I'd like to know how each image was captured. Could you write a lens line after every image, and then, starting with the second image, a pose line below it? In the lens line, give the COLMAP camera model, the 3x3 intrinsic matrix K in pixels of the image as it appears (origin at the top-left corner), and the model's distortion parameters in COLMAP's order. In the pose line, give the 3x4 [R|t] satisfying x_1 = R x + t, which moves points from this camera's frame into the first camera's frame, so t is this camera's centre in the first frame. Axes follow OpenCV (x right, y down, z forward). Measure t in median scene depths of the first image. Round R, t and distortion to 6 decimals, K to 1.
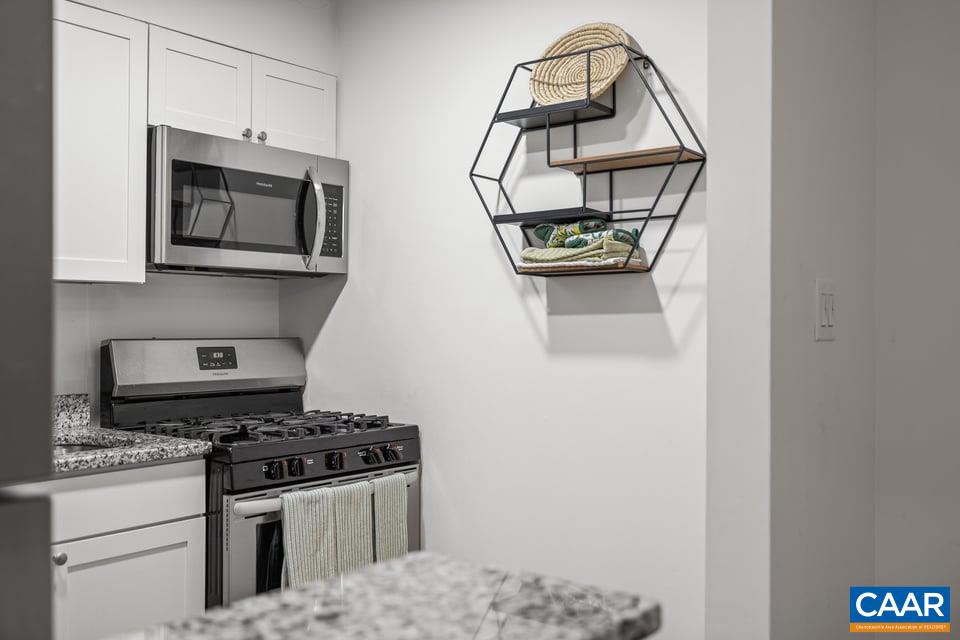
lens RADIAL K [[961.7, 0, 490.4], [0, 961.7, 320.3], [0, 0, 1]] dist [-0.004159, 0.000000]
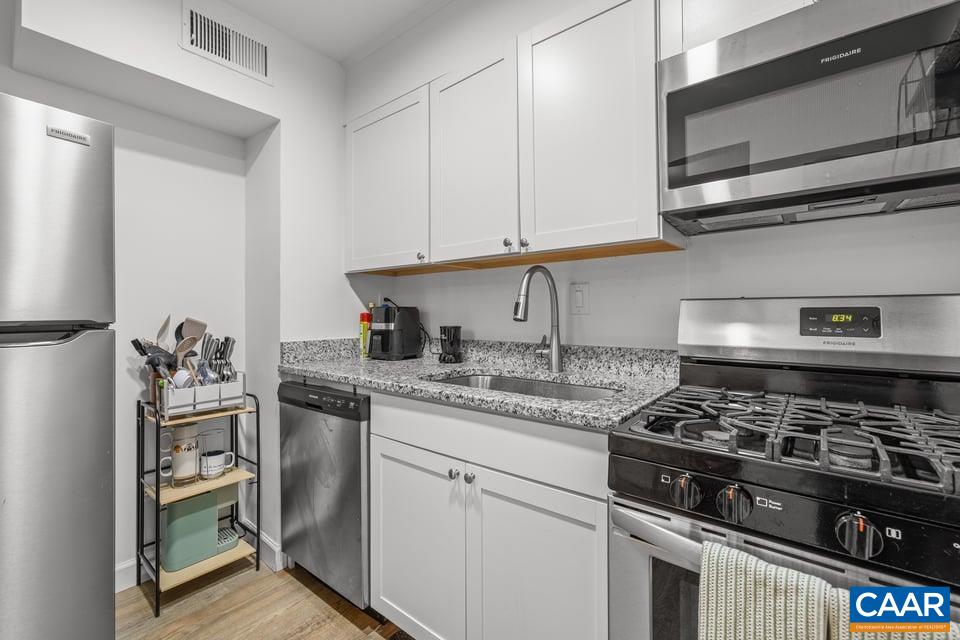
lens RADIAL K [[415.7, 0, 473.1], [0, 415.7, 308.2], [0, 0, 1]] dist [0.003710, 0.000304]
pose [[-0.037852, -0.015487, -0.999163, 0.057984], [0.005535, 0.999861, -0.015707, 0.036098], [0.999268, -0.006125, -0.037761, 0.814570]]
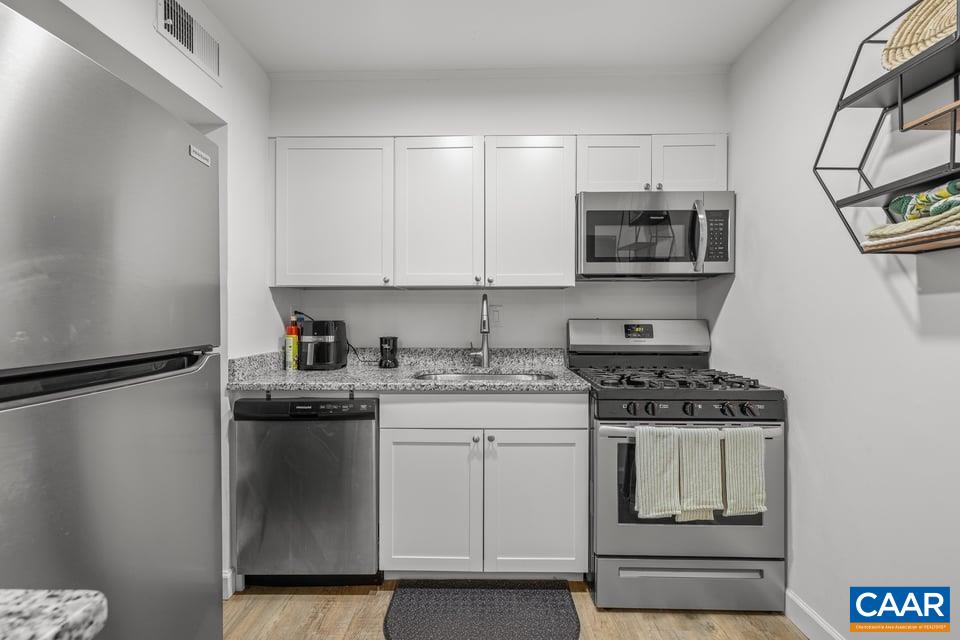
lens RADIAL K [[415.7, 0, 475.3], [0, 415.7, 316.5], [0, 0, 1]] dist [0.003710, 0.000304]
pose [[0.586211, -0.002132, -0.810156, 0.137404], [0.005027, 0.999987, 0.001006, 0.013981], [0.810143, -0.004662, 0.586214, 0.409398]]
